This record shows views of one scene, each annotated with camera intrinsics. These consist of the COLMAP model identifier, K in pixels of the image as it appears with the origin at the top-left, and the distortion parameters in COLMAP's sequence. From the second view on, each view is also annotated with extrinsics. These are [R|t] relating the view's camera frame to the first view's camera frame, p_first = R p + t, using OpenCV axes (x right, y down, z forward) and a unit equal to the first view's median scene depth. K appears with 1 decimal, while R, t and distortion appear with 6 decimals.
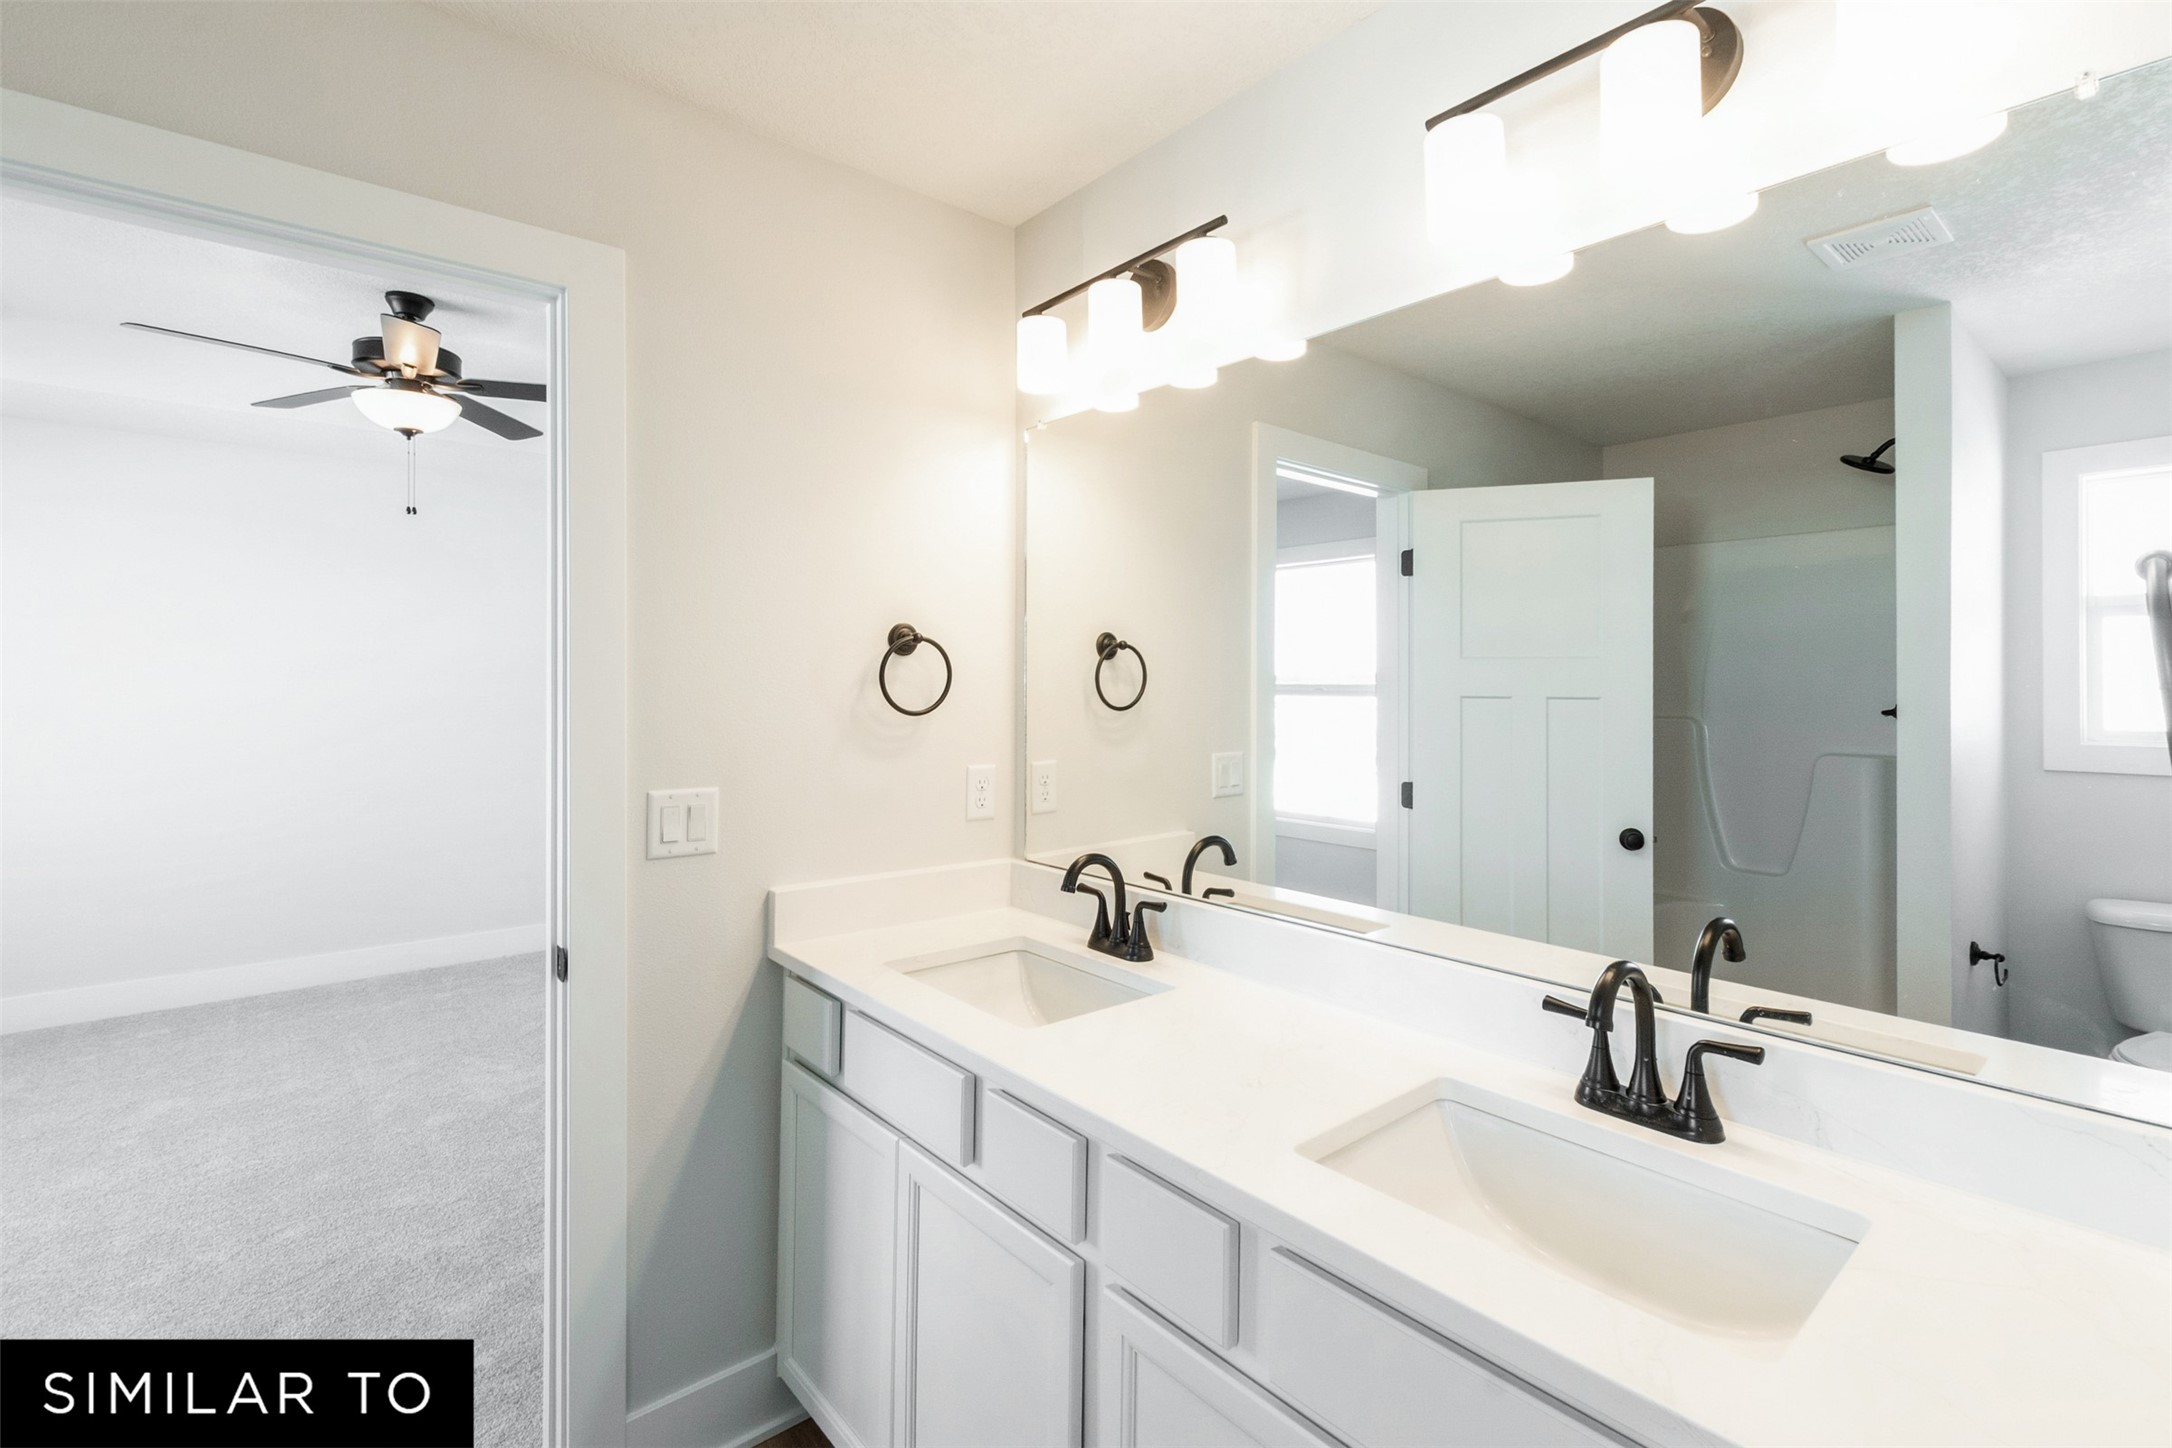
lens RADIAL K [[947.5, 0, 1090.4], [0, 947.5, 703.0], [0, 0, 1]] dist [0.006423, -0.001748]
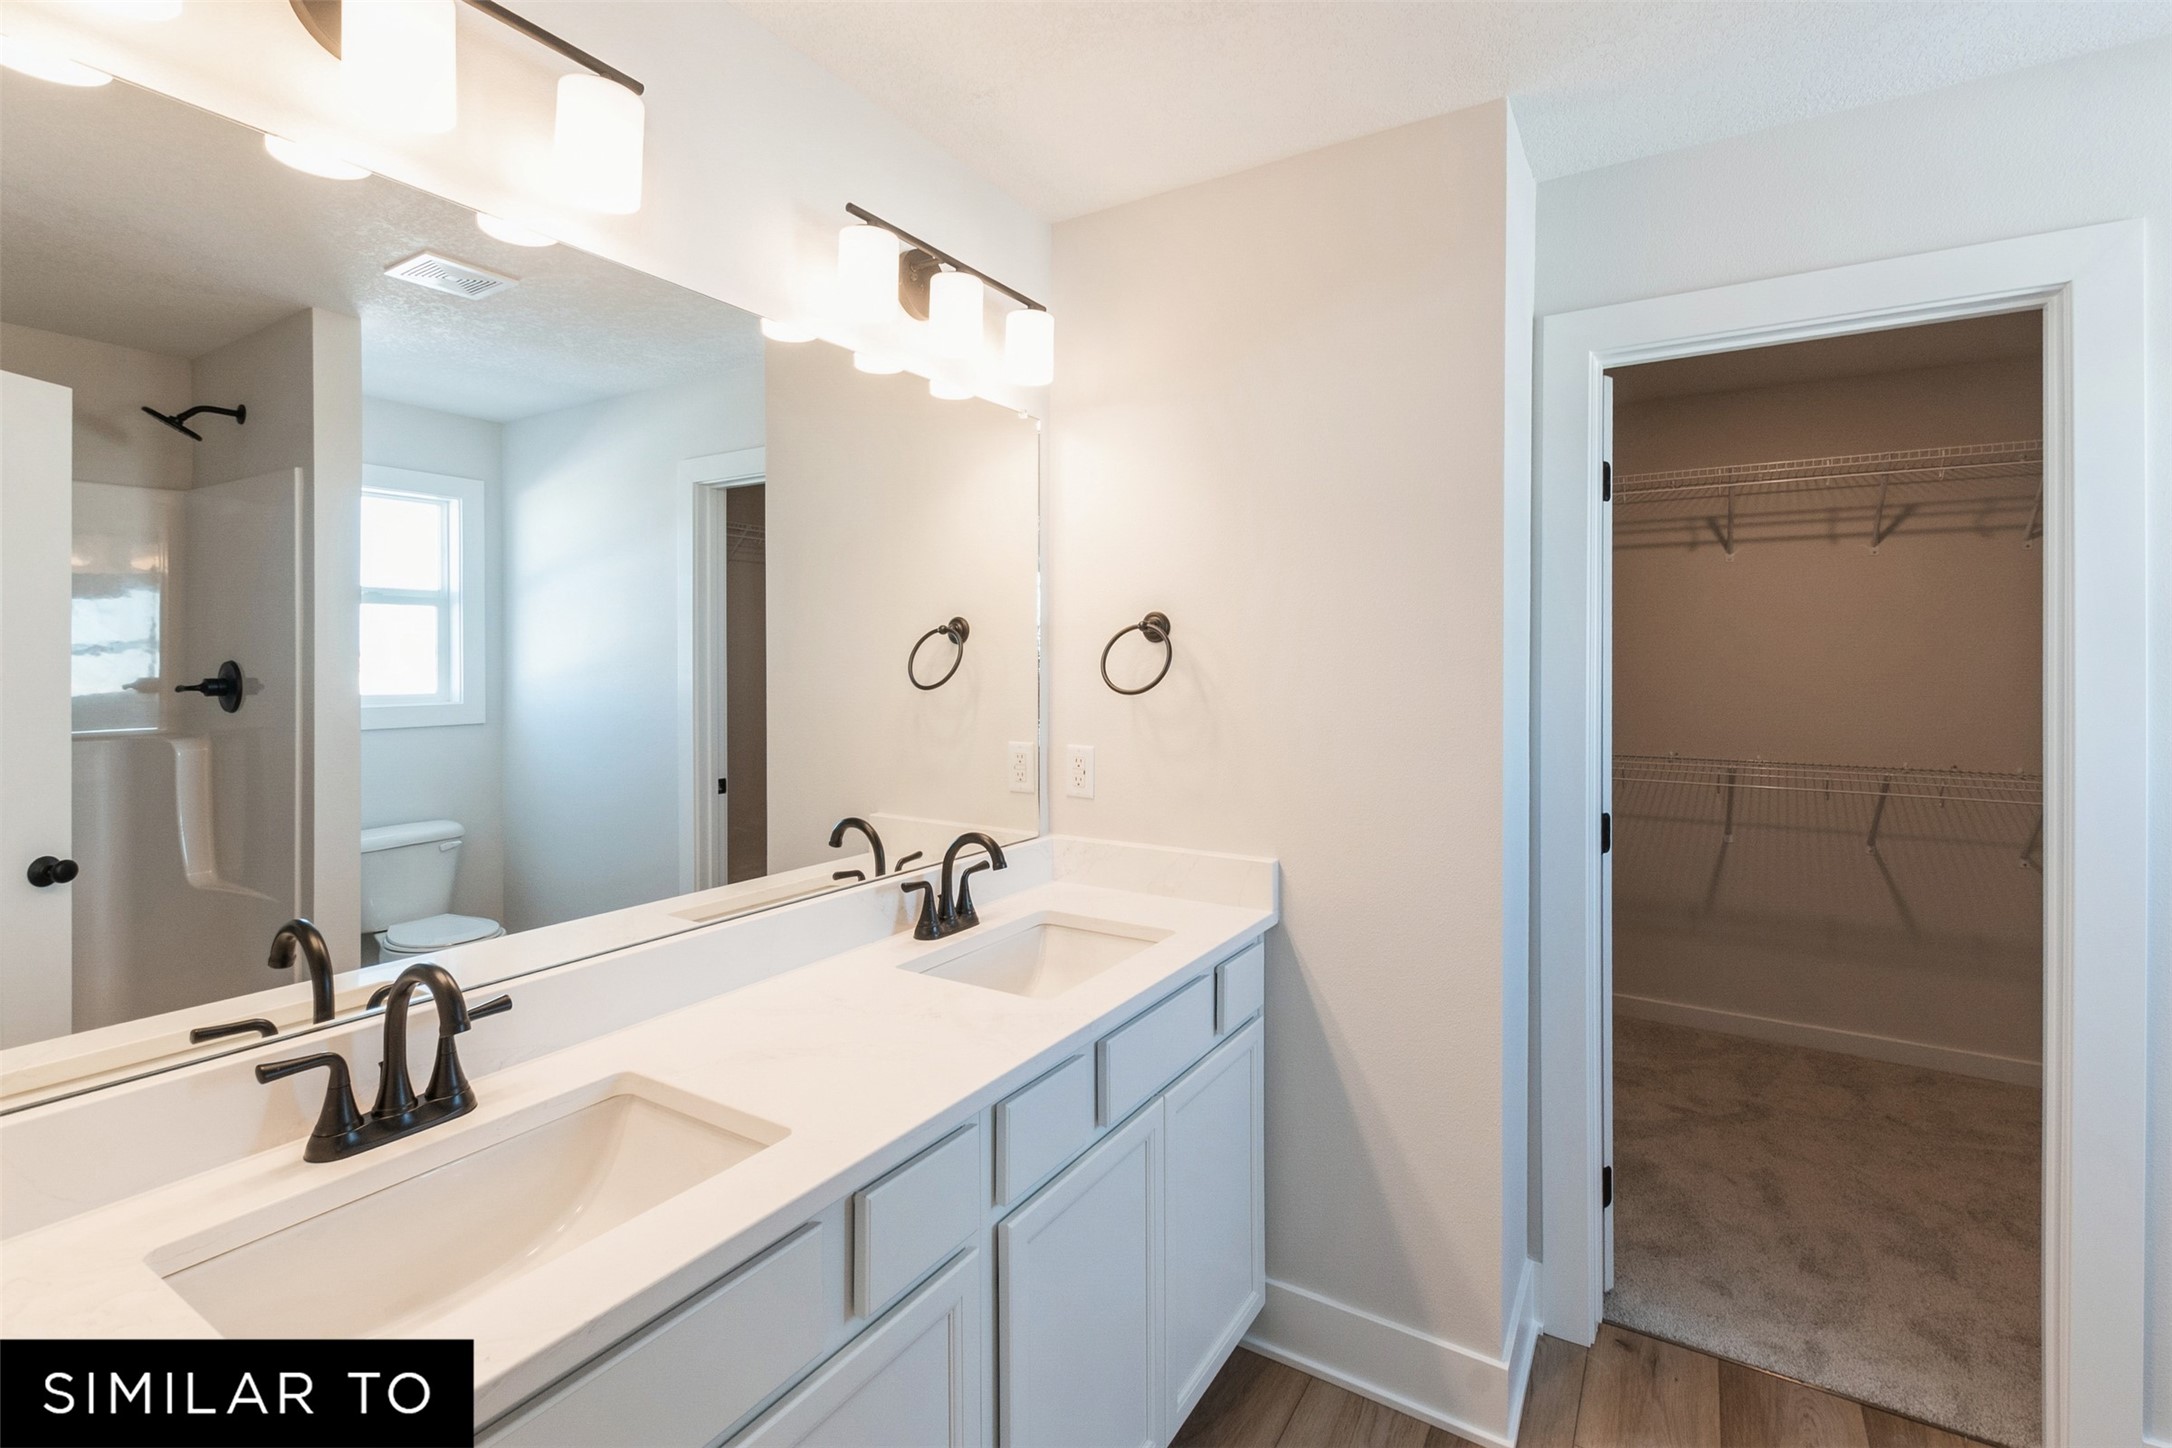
lens RADIAL K [[947.5, 0, 1122.5], [0, 947.5, 641.5], [0, 0, 1]] dist [0.006423, -0.001748]
pose [[-0.347895, 0.031096, 0.937018, -0.943852], [0.010307, 0.999516, -0.029343, -0.012069], [-0.937477, -0.000551, -0.348047, 1.128675]]
